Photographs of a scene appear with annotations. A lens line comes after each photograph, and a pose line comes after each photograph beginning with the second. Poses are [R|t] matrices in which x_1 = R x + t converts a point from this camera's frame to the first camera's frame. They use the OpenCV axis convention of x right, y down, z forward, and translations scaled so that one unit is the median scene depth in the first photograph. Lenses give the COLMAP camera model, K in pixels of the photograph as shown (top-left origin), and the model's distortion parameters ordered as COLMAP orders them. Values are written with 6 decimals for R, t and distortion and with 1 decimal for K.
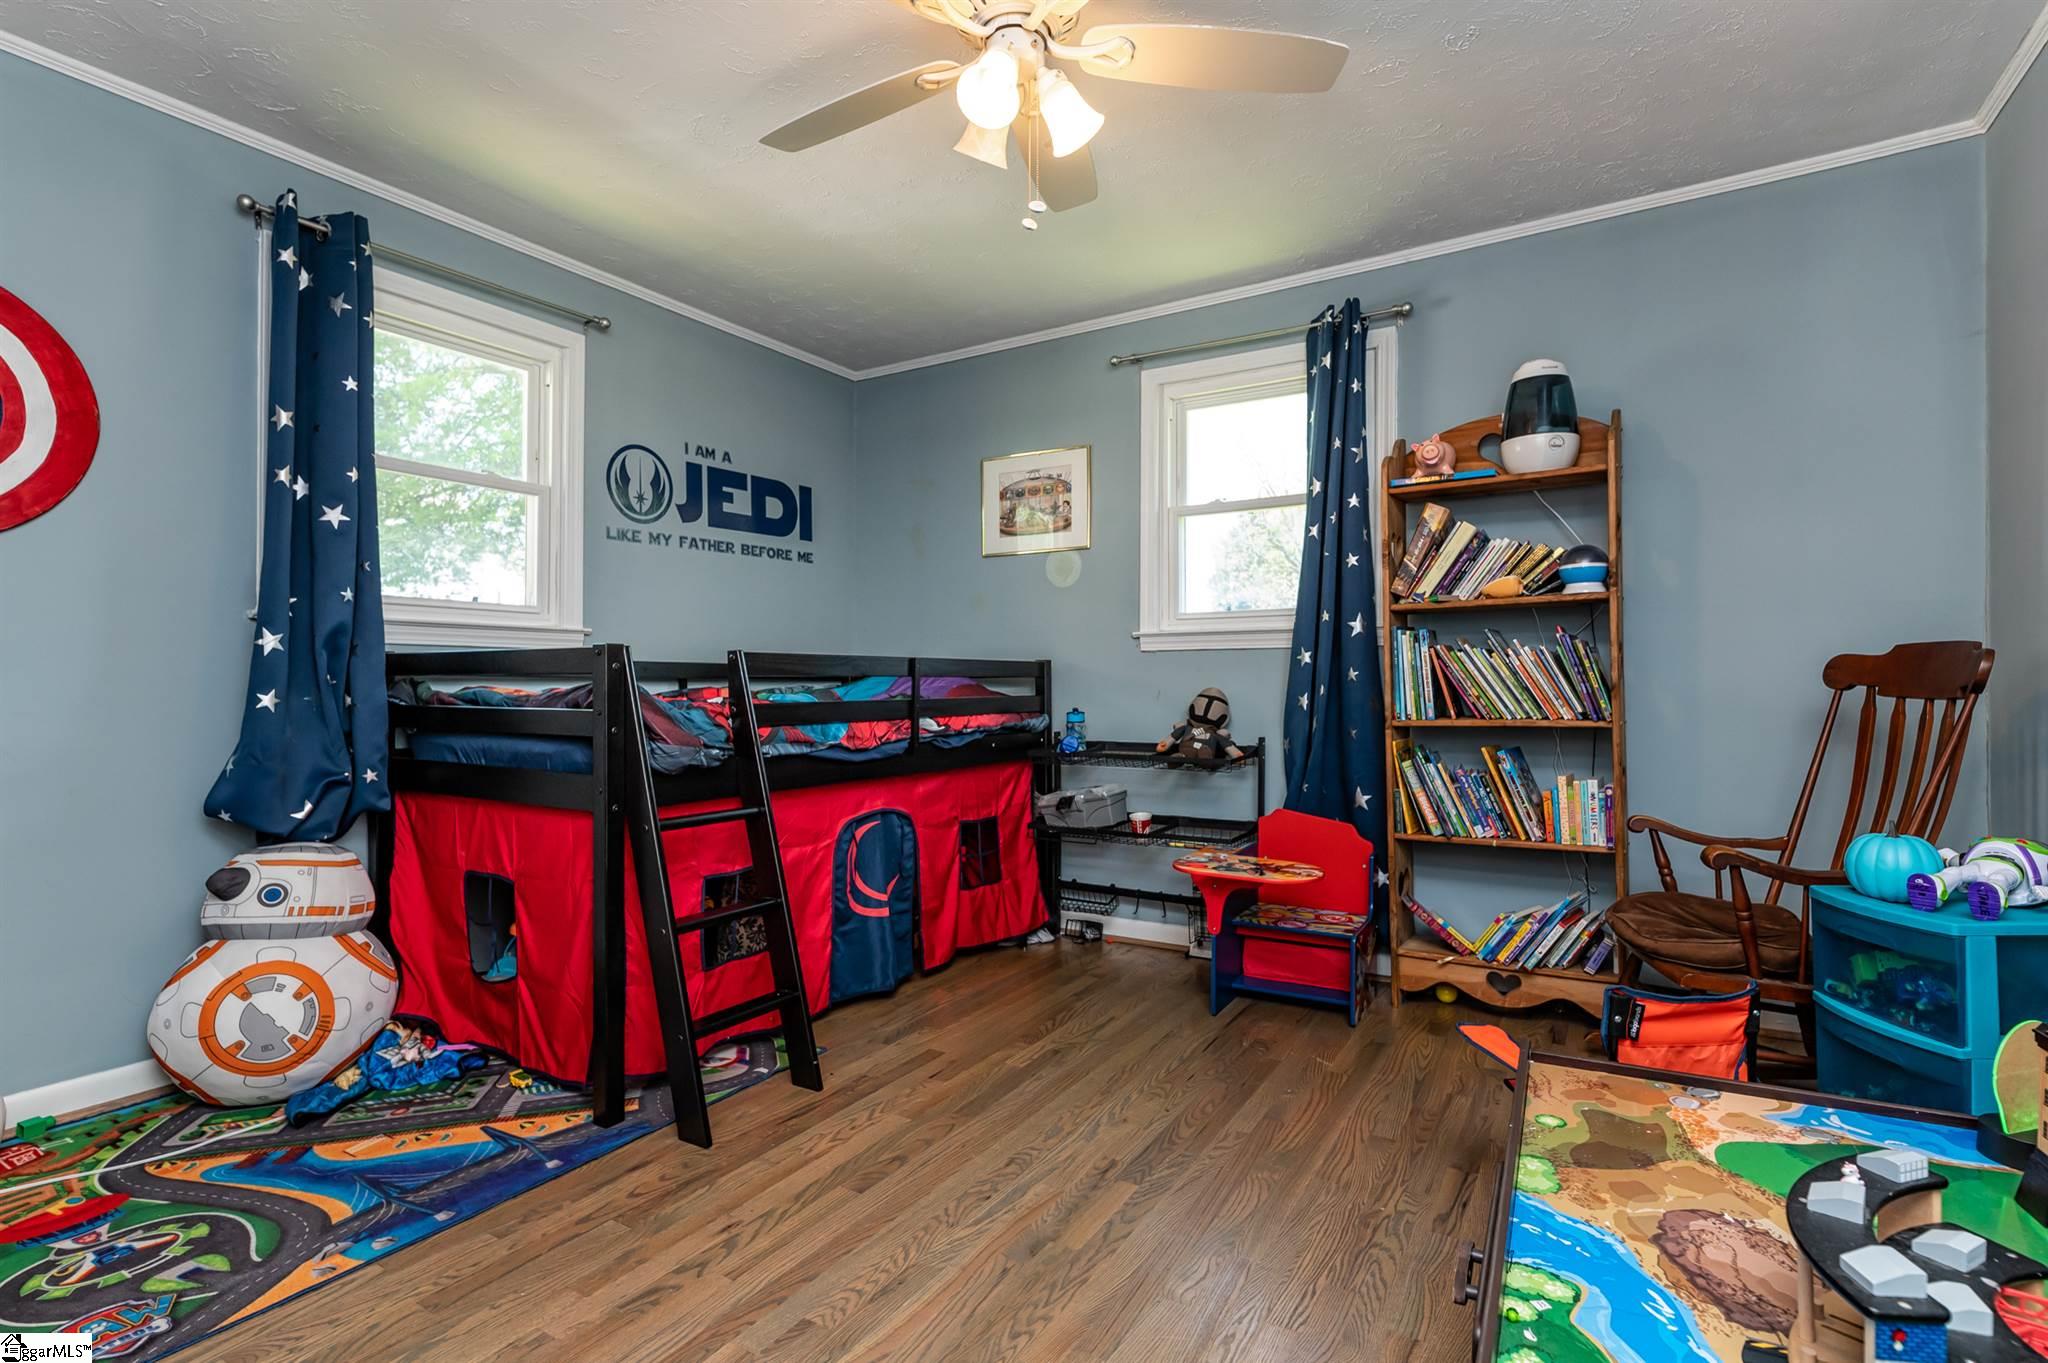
lens RADIAL K [[987.3, 0, 1024.0], [0, 987.3, 681.5], [0, 0, 1]] dist [-0.003057, -0.000907]
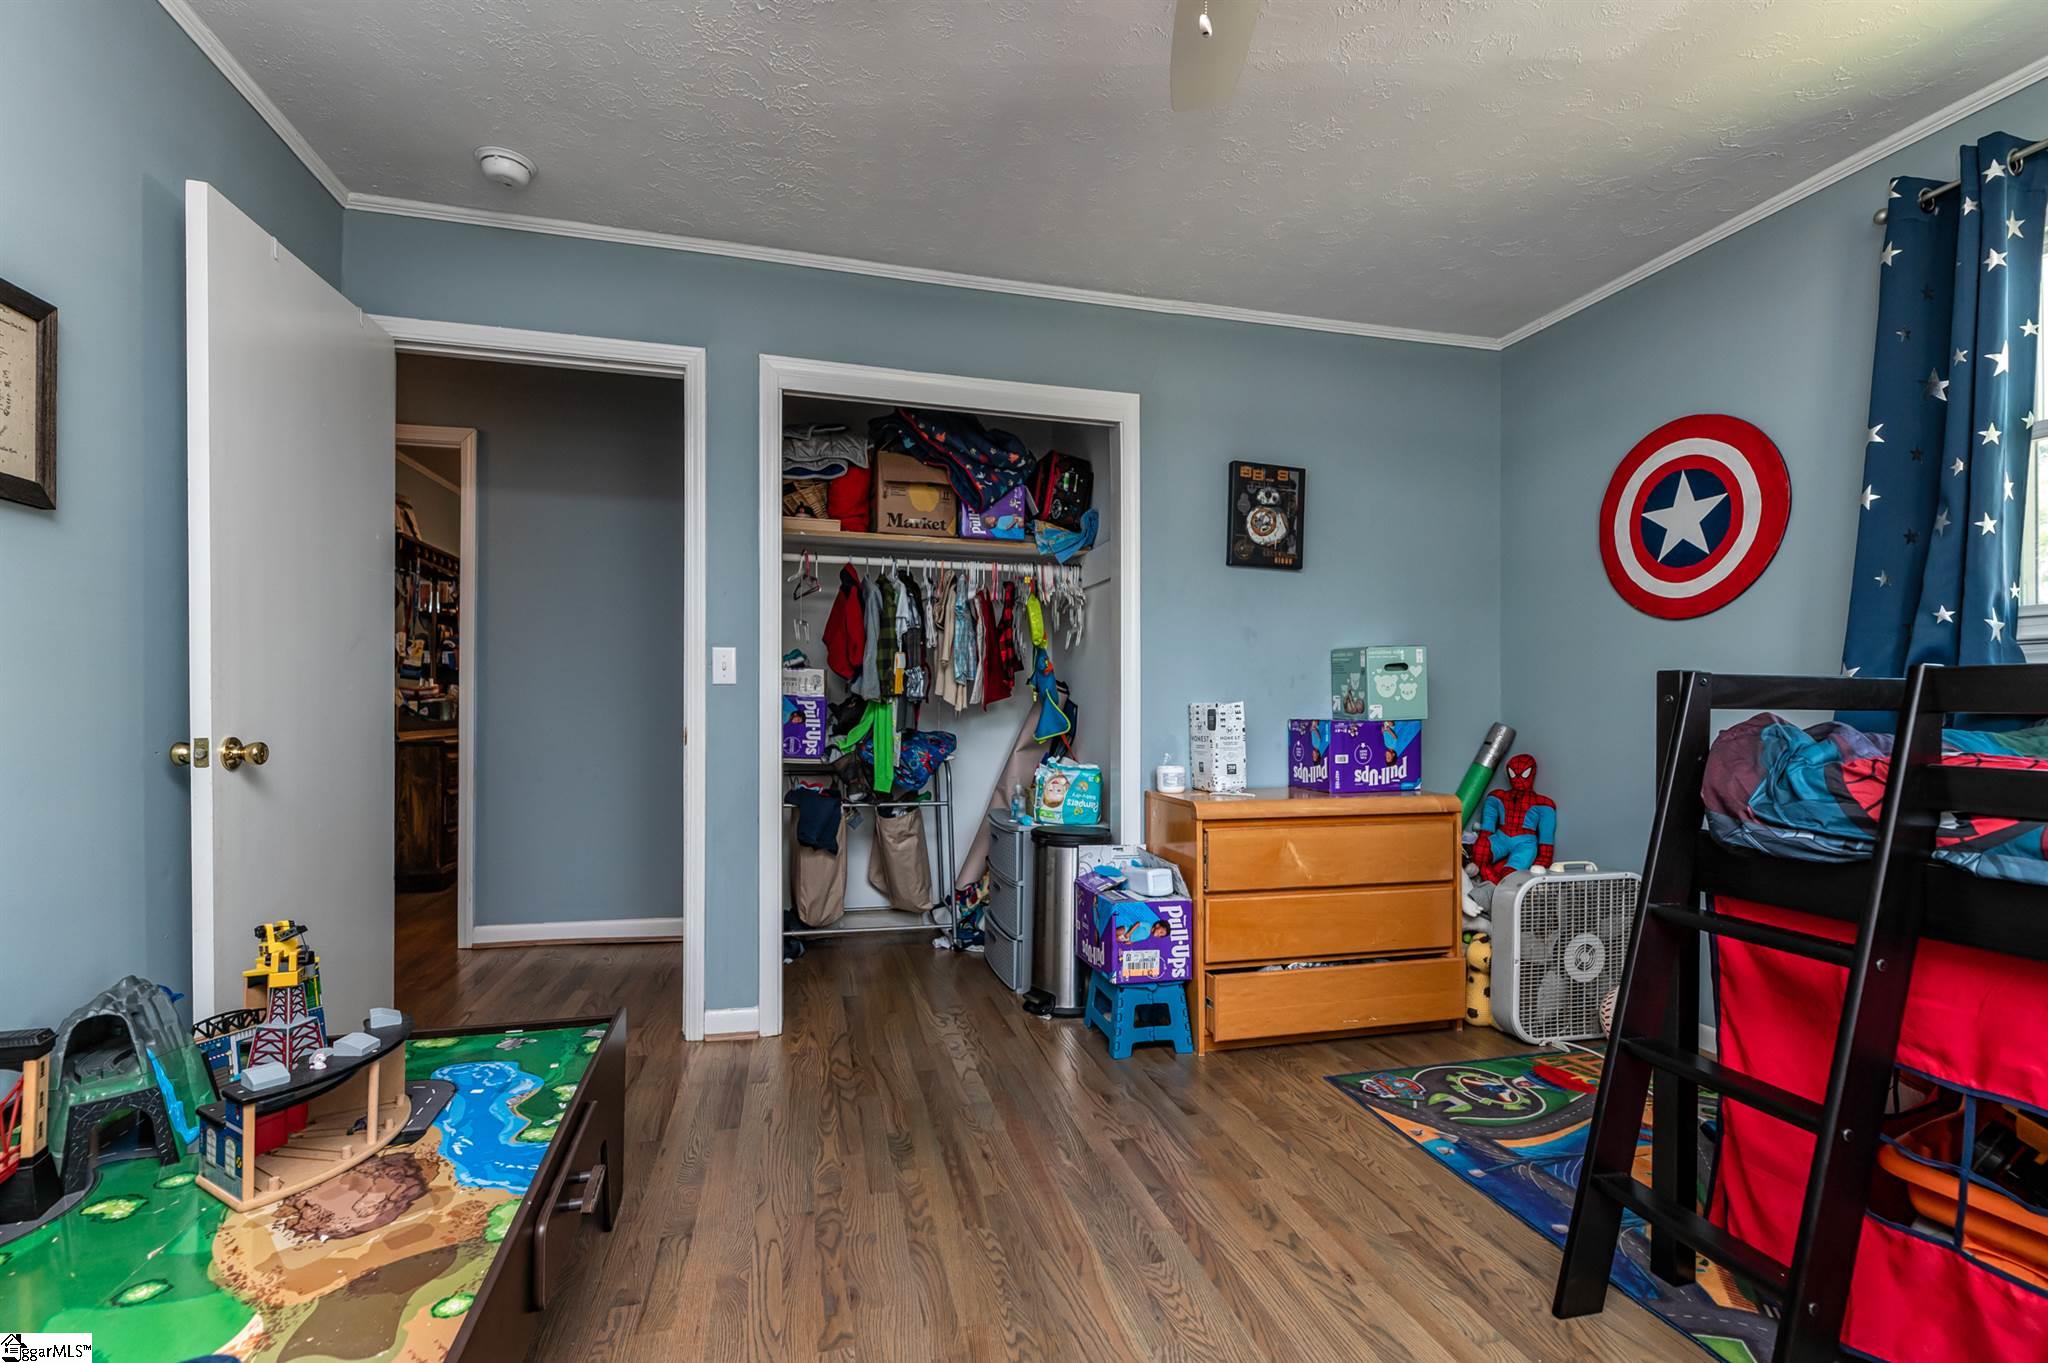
lens RADIAL K [[889.9, 0, 1024.0], [0, 889.9, 681.5], [0, 0, 1]] dist [-0.000097, -0.000130]
pose [[-0.694216, -0.023454, -0.719384, 0.603065], [-0.008734, 0.999670, -0.024163, -0.009798], [0.719714, -0.010491, -0.694192, 1.470362]]
